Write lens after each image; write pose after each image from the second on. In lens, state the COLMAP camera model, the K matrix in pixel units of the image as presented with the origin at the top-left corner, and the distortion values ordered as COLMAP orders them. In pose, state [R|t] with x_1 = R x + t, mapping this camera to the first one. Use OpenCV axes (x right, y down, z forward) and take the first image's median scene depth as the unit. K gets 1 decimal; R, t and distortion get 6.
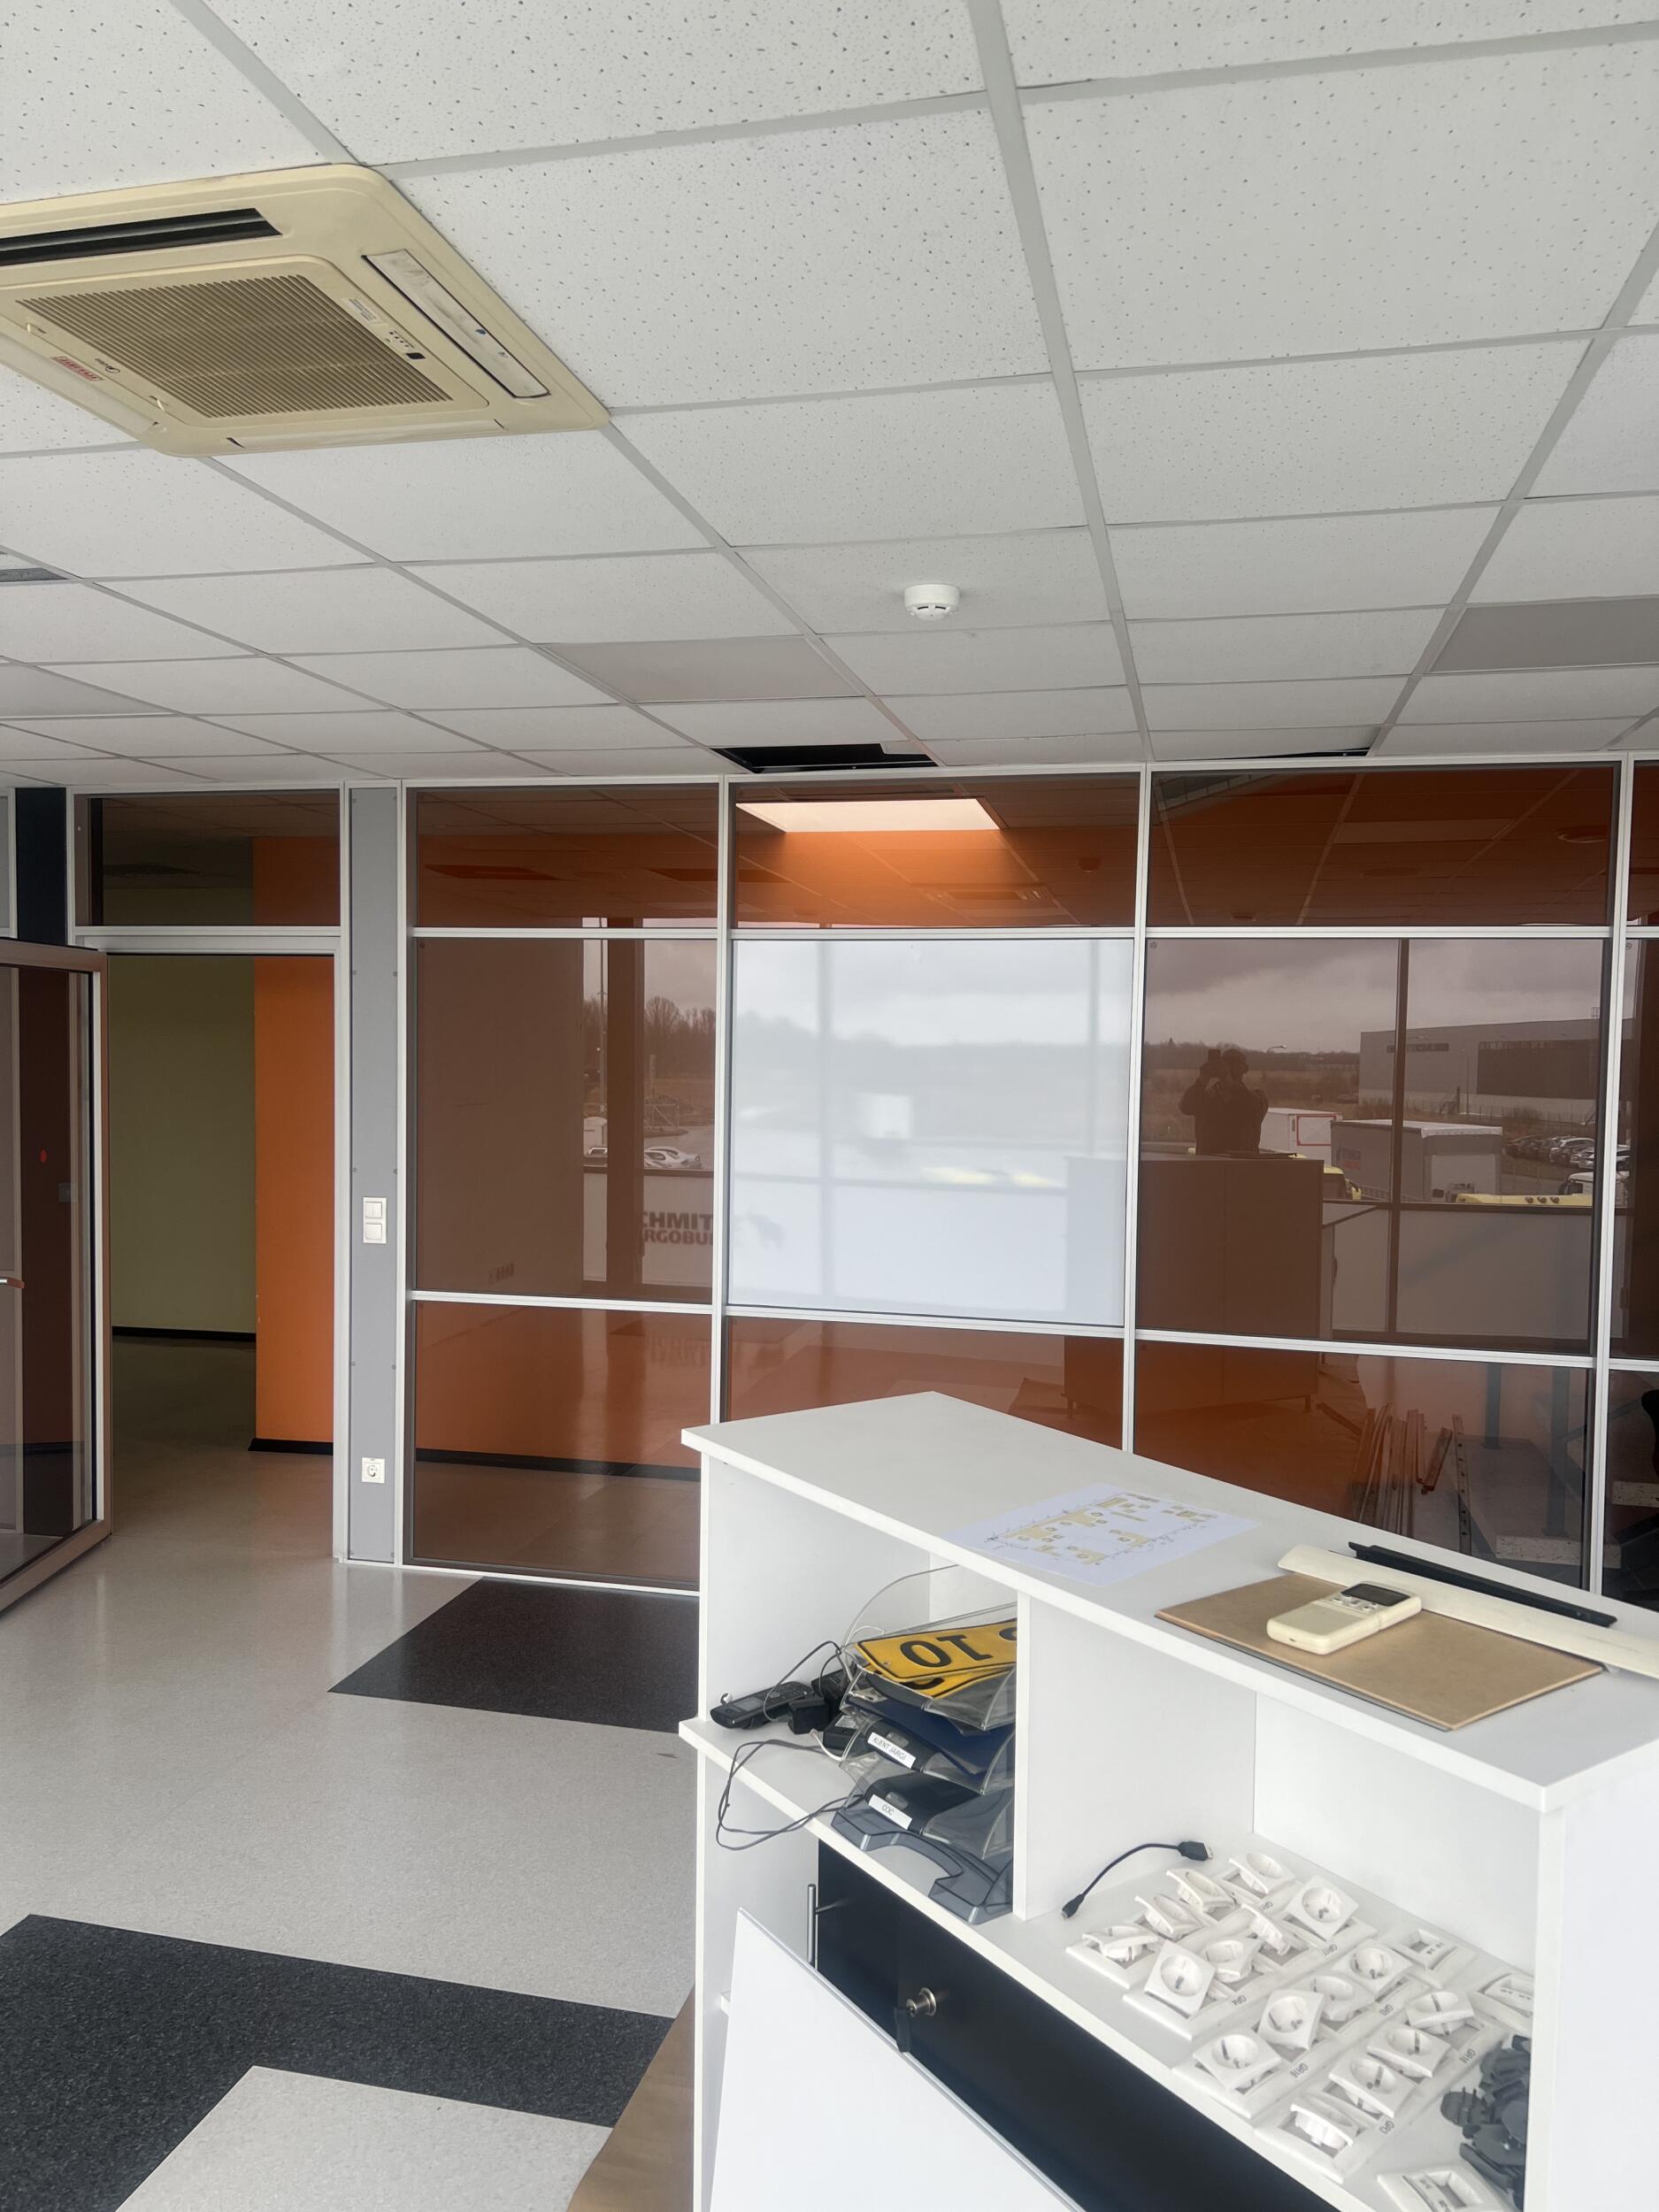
lens RADIAL K [[1657.0, 0, 839.6], [0, 1657.0, 1058.5], [0, 0, 1]] dist [-0.009603, -0.013341]
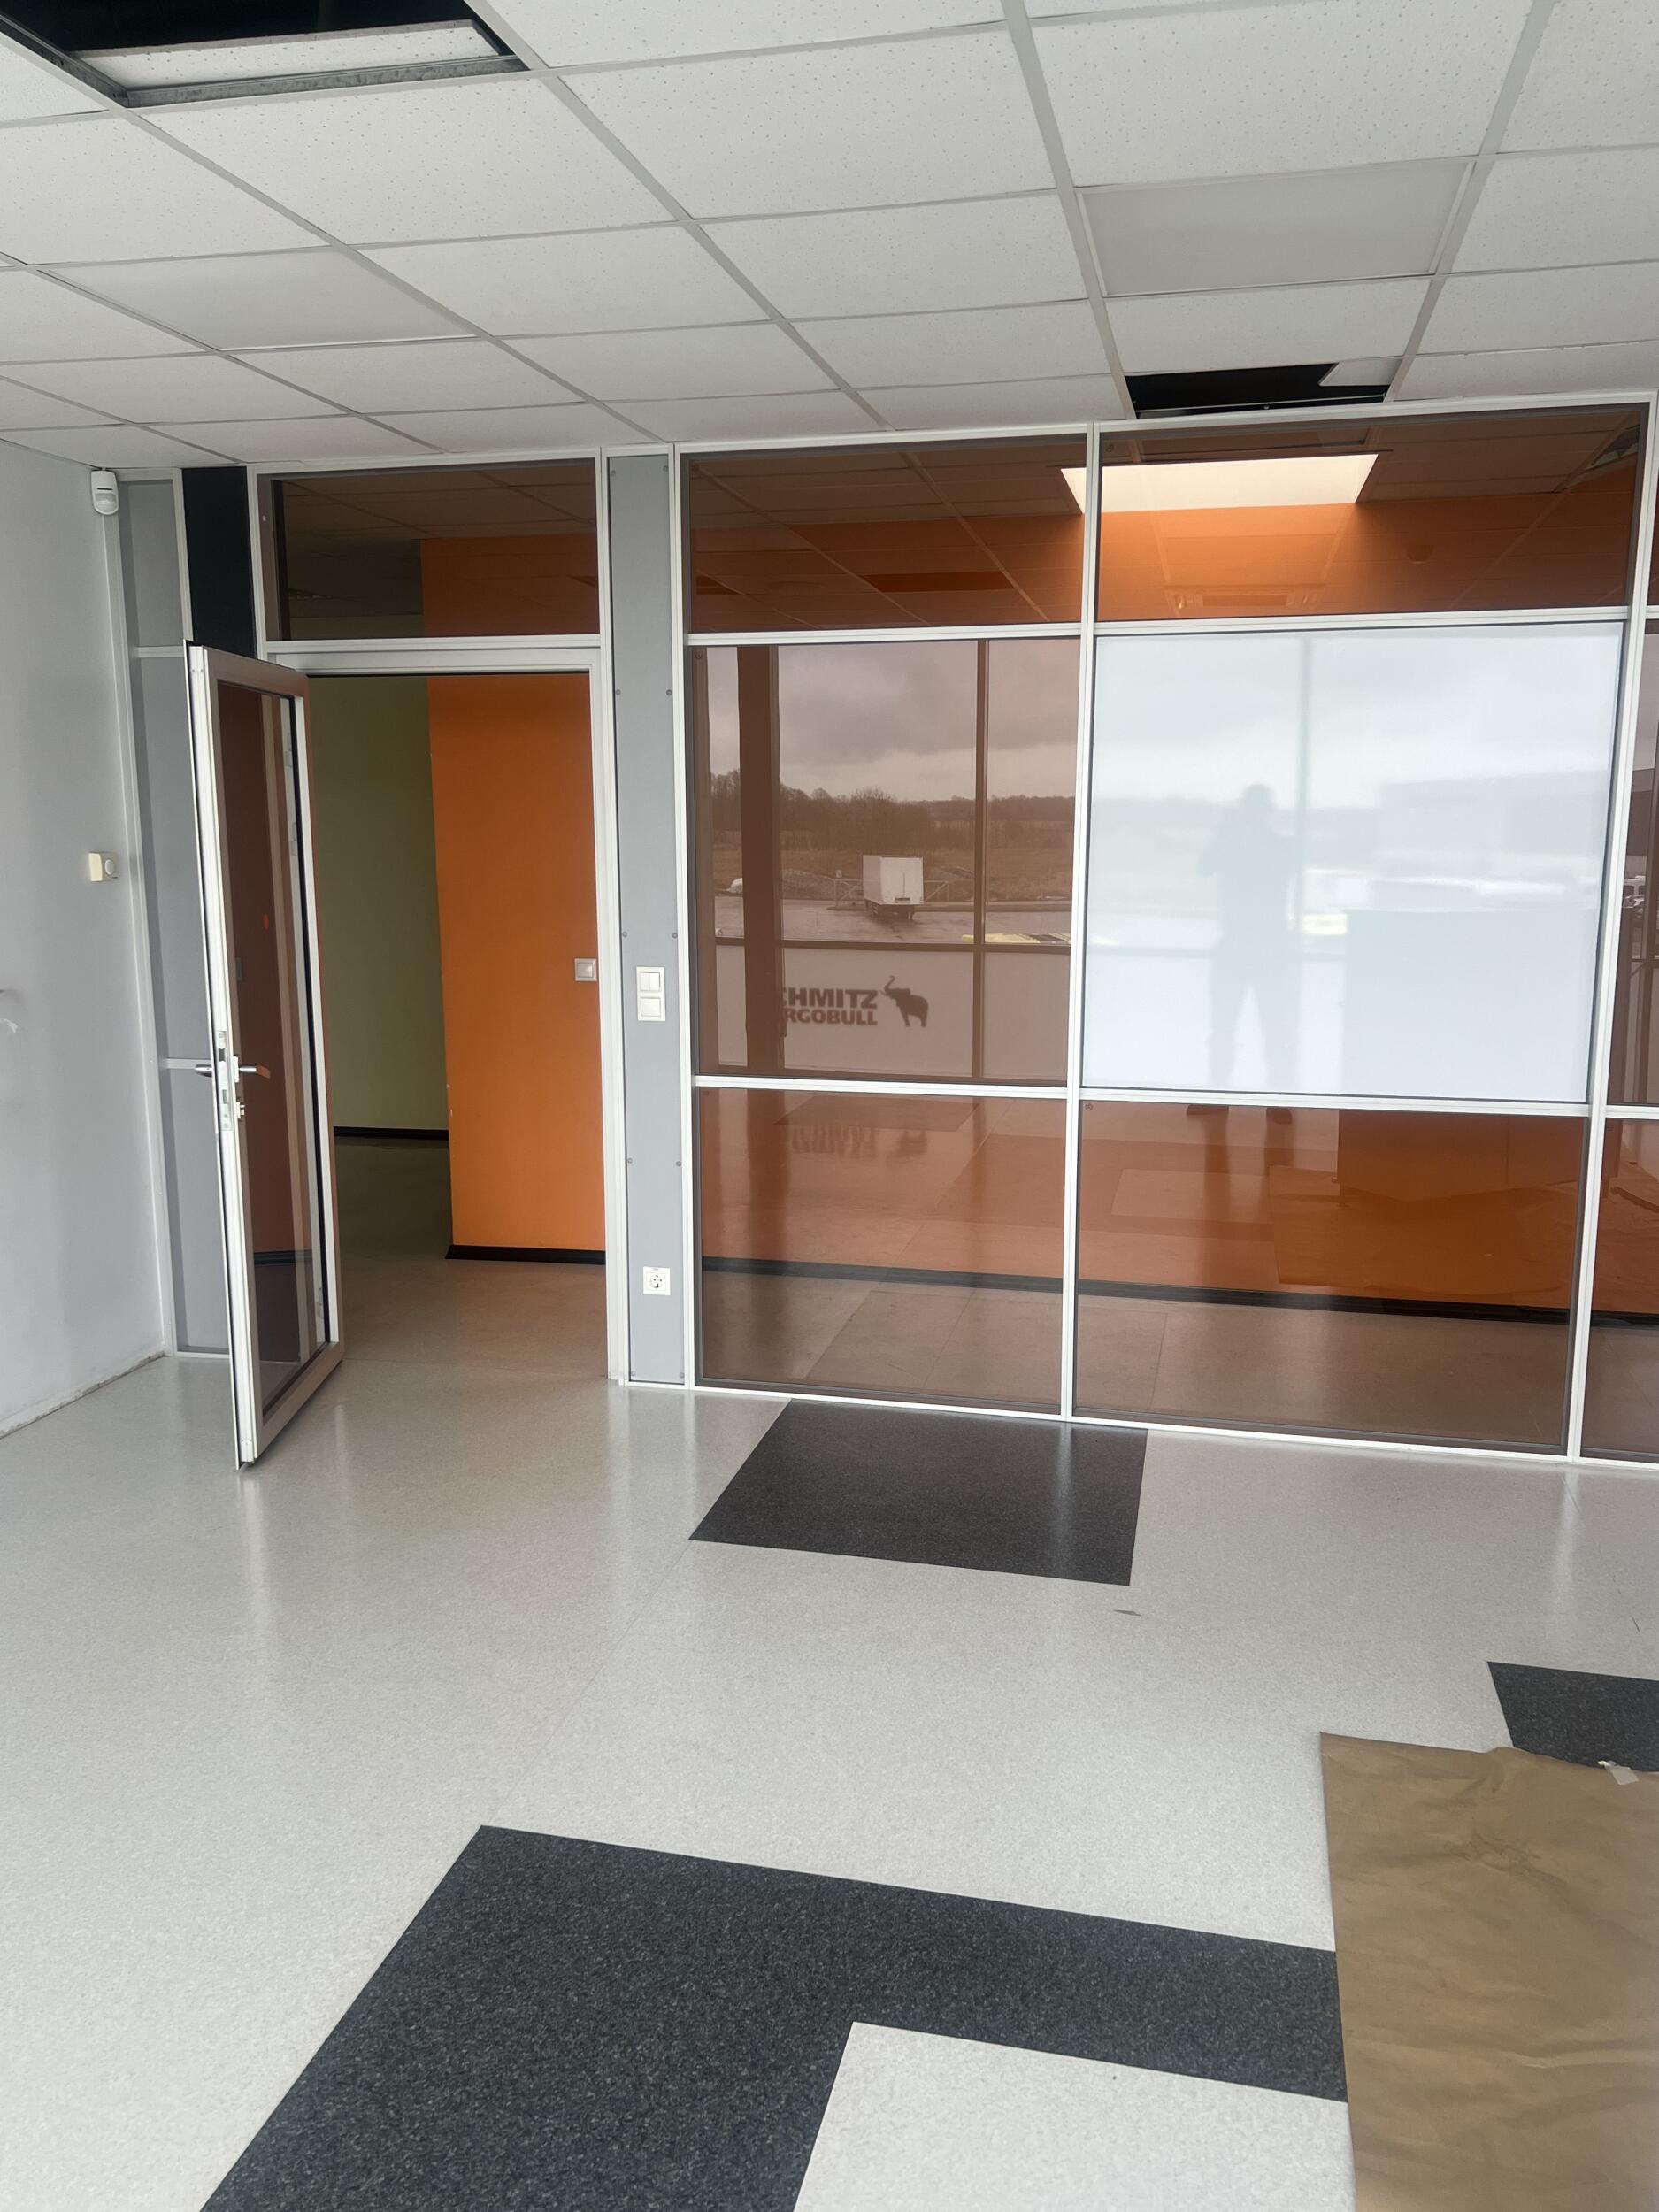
lens RADIAL K [[1754.4, 0, 829.5], [0, 1754.4, 1106.0], [0, 0, 1]] dist [0.005507, -0.004509]
pose [[0.999683, -0.017057, -0.018525, -0.173015], [0.019743, 0.987538, 0.156139, 0.016448], [0.015631, -0.156455, 0.987561, 0.108916]]
